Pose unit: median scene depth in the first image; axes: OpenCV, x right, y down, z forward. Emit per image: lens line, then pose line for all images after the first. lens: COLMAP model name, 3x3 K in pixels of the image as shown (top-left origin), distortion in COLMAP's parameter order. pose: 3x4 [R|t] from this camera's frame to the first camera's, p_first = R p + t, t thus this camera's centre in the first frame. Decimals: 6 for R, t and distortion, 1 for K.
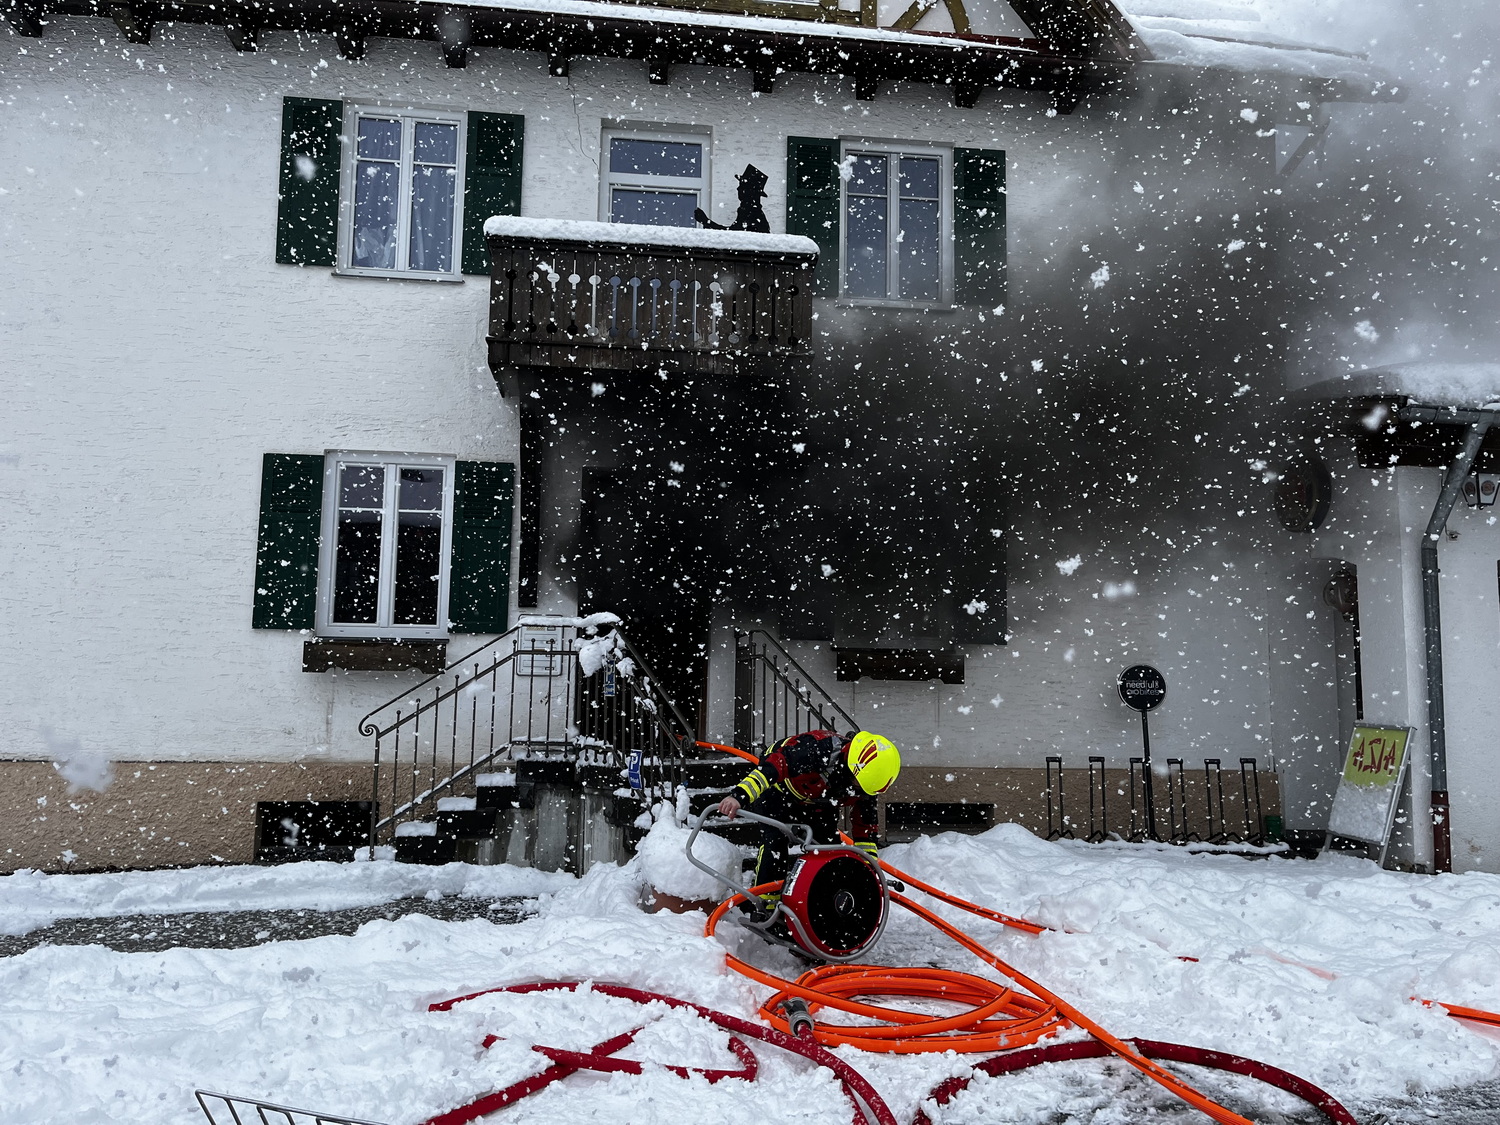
lens RADIAL K [[1134.4, 0, 737.1], [0, 1134.4, 557.1], [0, 0, 1]] dist [0.077011, -0.099153]
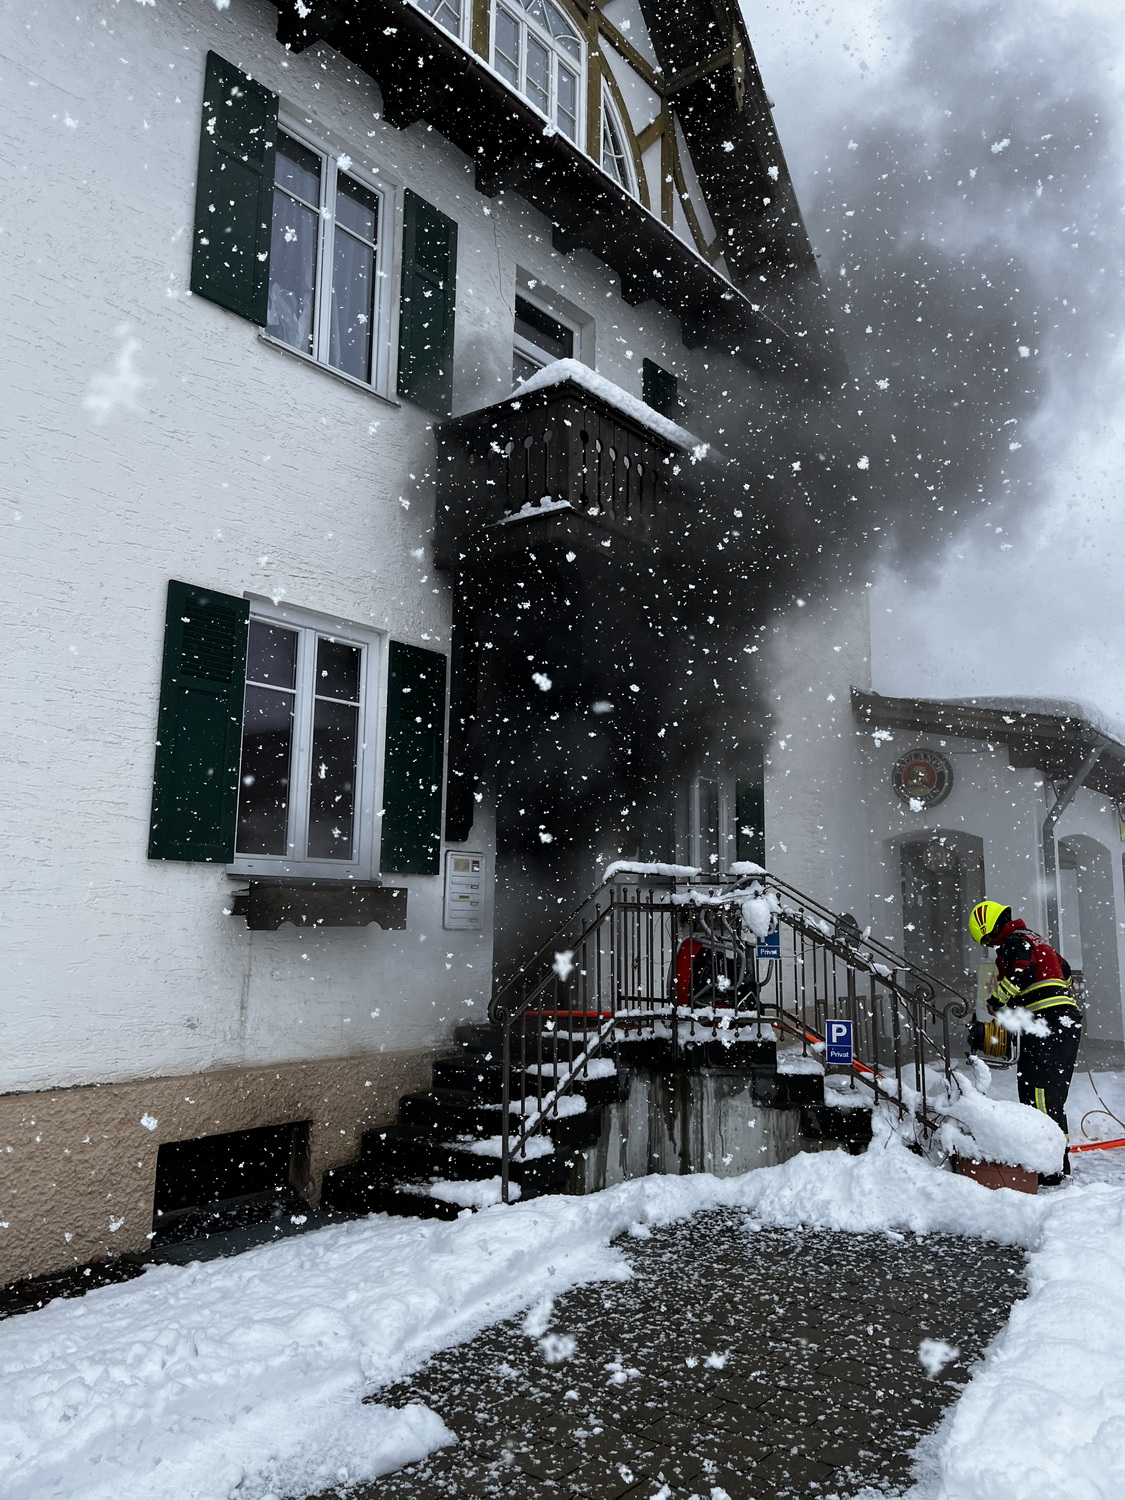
lens RADIAL K [[1134.4, 0, 563.3], [0, 1134.4, 742.6], [0, 0, 1]] dist [0.077011, -0.099153]
pose [[0.707880, 0.105821, 0.698361, -0.689453], [-0.077092, 0.994382, -0.072534, 0.027435], [-0.702113, -0.002493, 0.712061, 0.400317]]
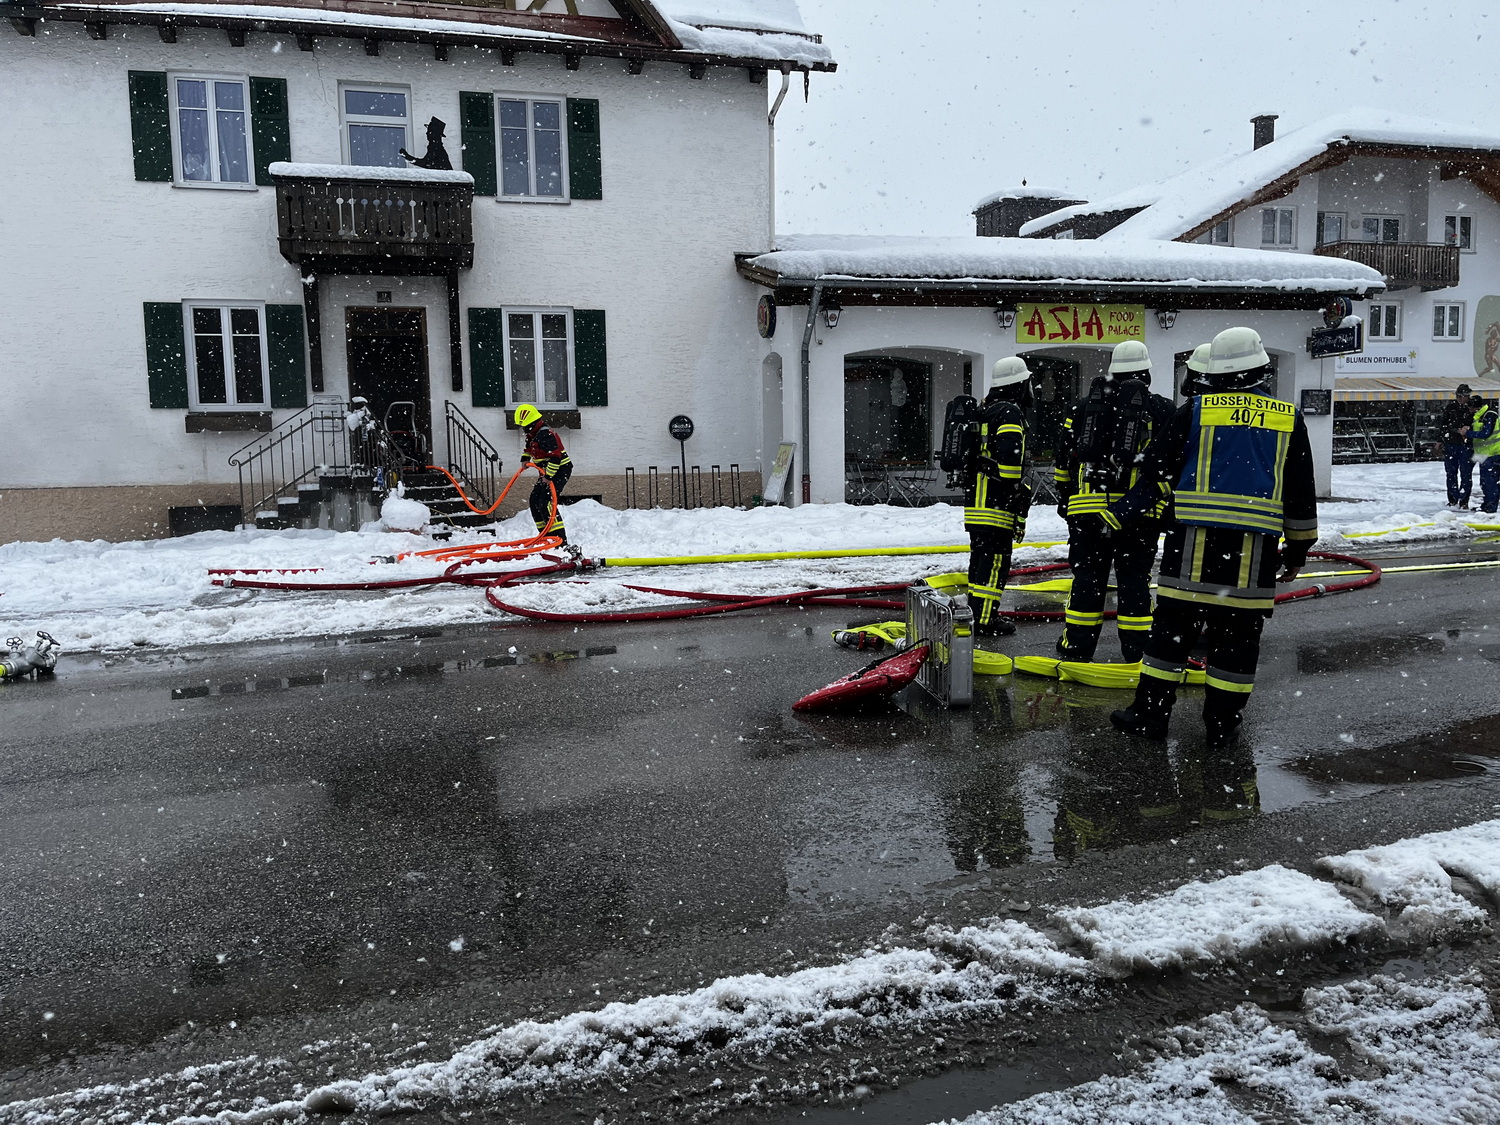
lens RADIAL K [[1134.4, 0, 737.1], [0, 1134.4, 557.1], [0, 0, 1]] dist [0.077011, -0.099153]
pose [[0.988650, -0.047381, 0.142573, 0.182990], [0.015701, 0.976357, 0.215595, -0.075719], [-0.149418, -0.210909, 0.966019, -0.820208]]
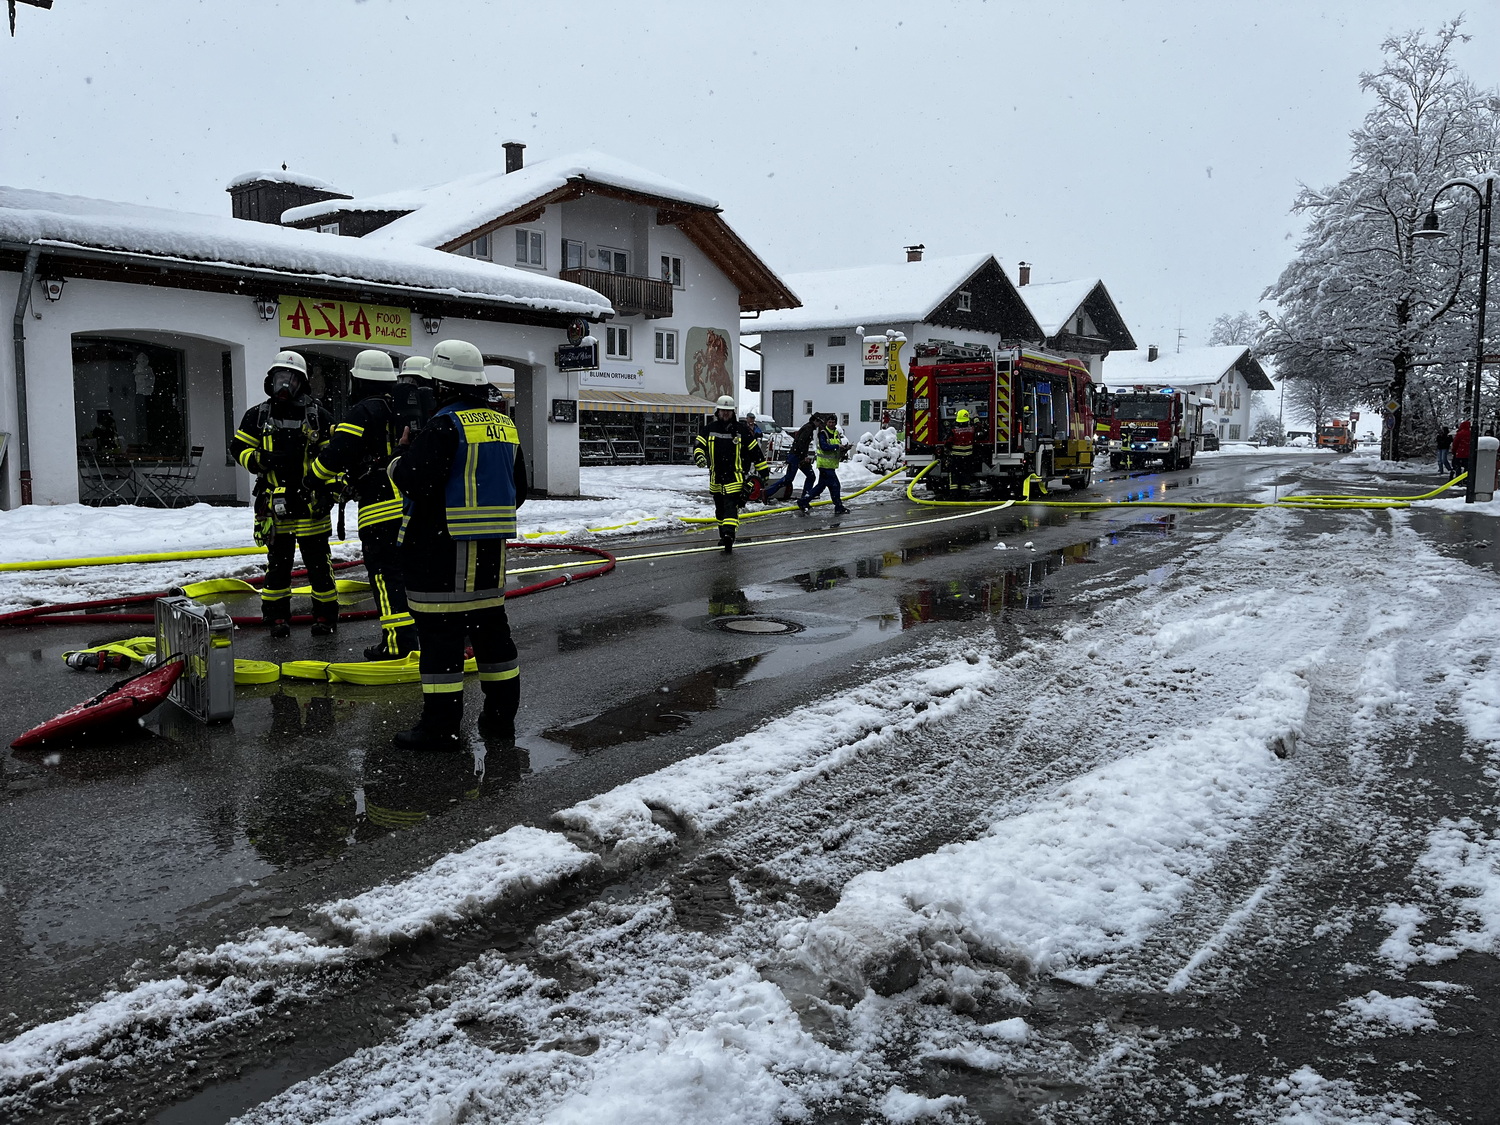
lens RADIAL K [[1134.4, 0, 737.1], [0, 1134.4, 557.1], [0, 0, 1]] dist [0.077011, -0.099153]
pose [[0.727179, -0.080266, 0.681739, 0.183026], [-0.077985, 0.977051, 0.198218, -0.080441], [-0.682003, -0.197306, 0.704231, -0.834730]]
